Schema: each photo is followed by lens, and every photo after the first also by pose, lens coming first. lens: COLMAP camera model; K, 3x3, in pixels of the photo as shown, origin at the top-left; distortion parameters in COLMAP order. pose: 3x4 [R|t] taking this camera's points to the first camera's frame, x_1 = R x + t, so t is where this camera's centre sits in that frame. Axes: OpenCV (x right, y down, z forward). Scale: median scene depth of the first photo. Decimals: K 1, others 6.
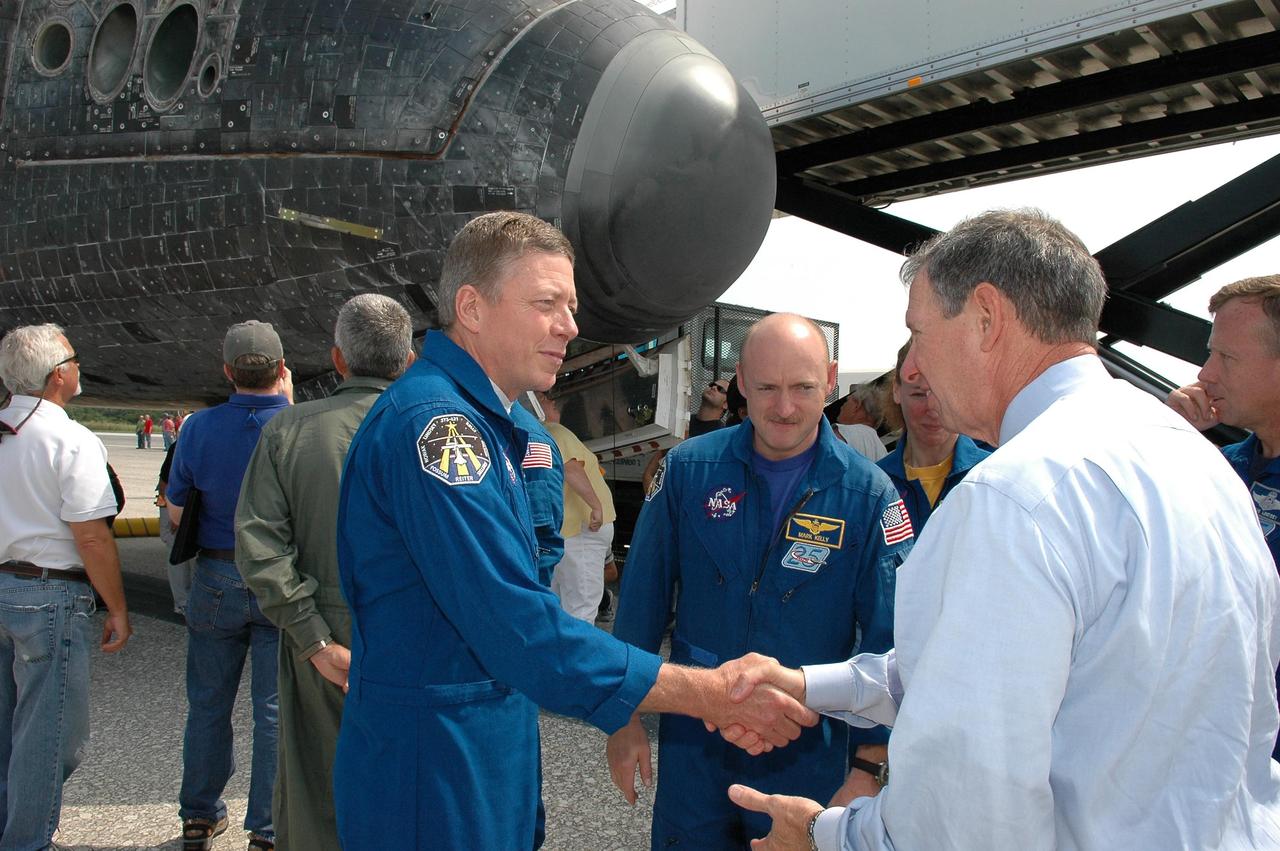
lens RADIAL K [[1017.8, 0, 640.0], [0, 1017.8, 425.5], [0, 0, 1]] dist [0.000420, -0.015929]
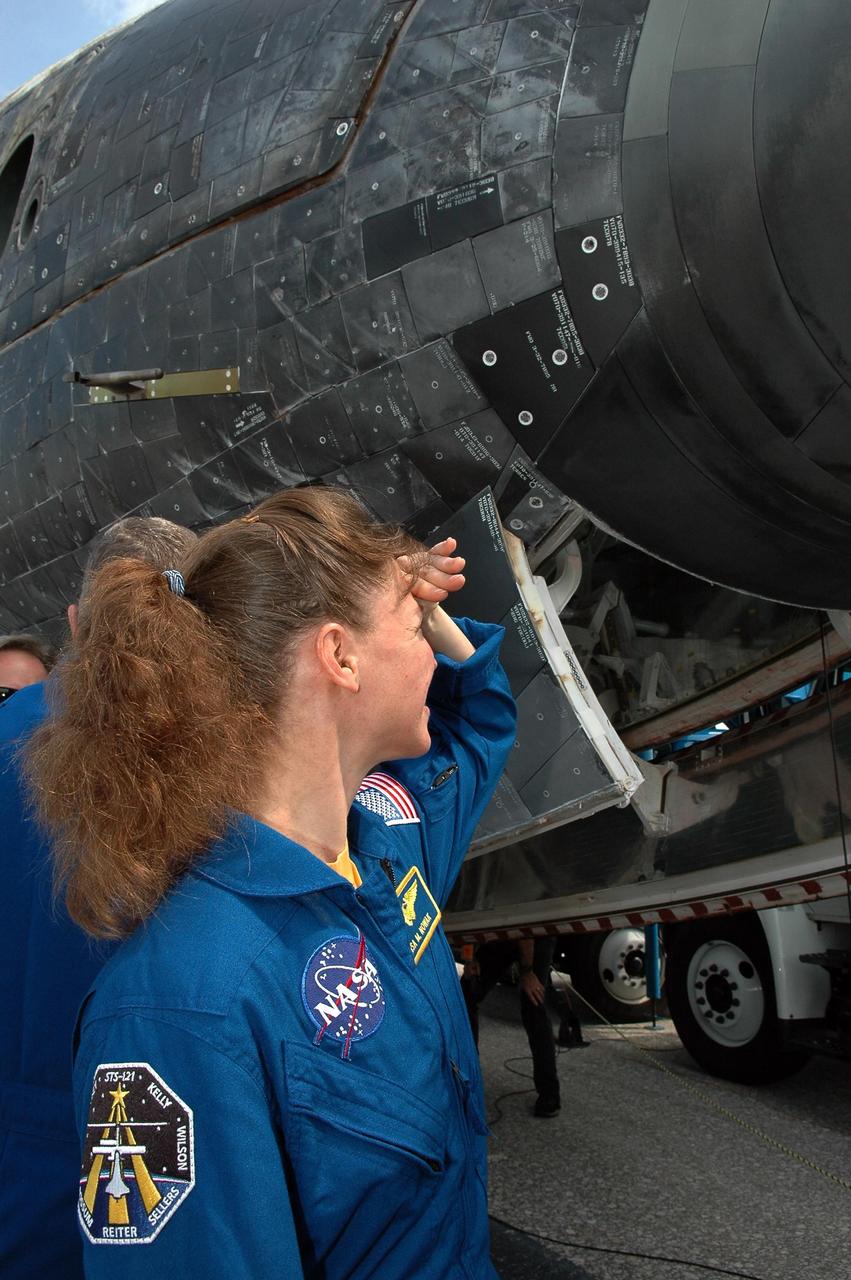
lens RADIAL K [[963.6, 0, 425.5], [0, 963.6, 640.0], [0, 0, 1]] dist [-0.027299, -0.043982]
pose [[0.910504, -0.095168, -0.402400, -0.018209], [0.013172, 0.979336, -0.201809, 0.012512], [0.413291, 0.178447, 0.892943, 0.676796]]
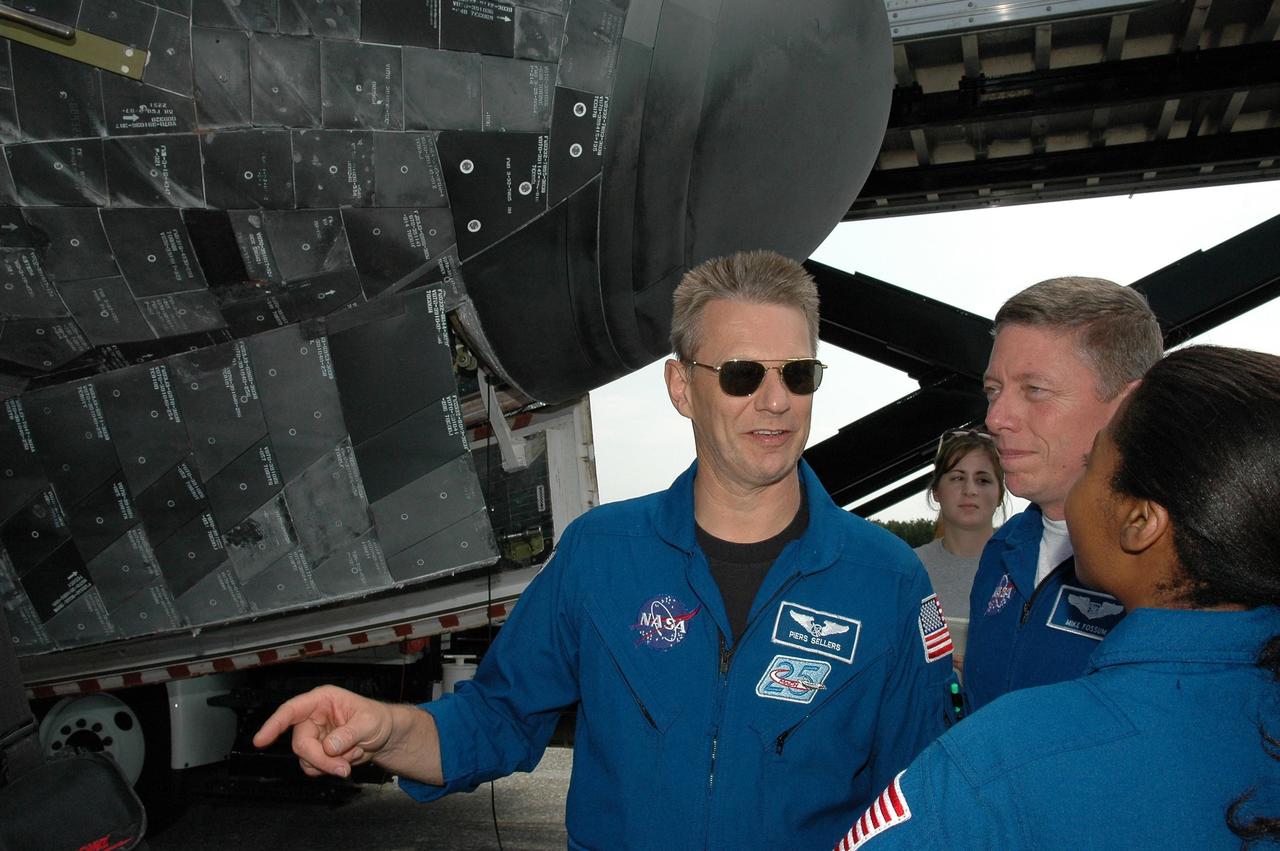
lens RADIAL K [[1188.2, 0, 640.0], [0, 1188.2, 425.5], [0, 0, 1]] dist [0.004086, -0.002728]
pose [[0.876234, 0.039423, 0.480270, -0.299434], [0.007432, 0.995424, -0.095269, -0.013041], [-0.481828, 0.087047, 0.871932, 0.544373]]
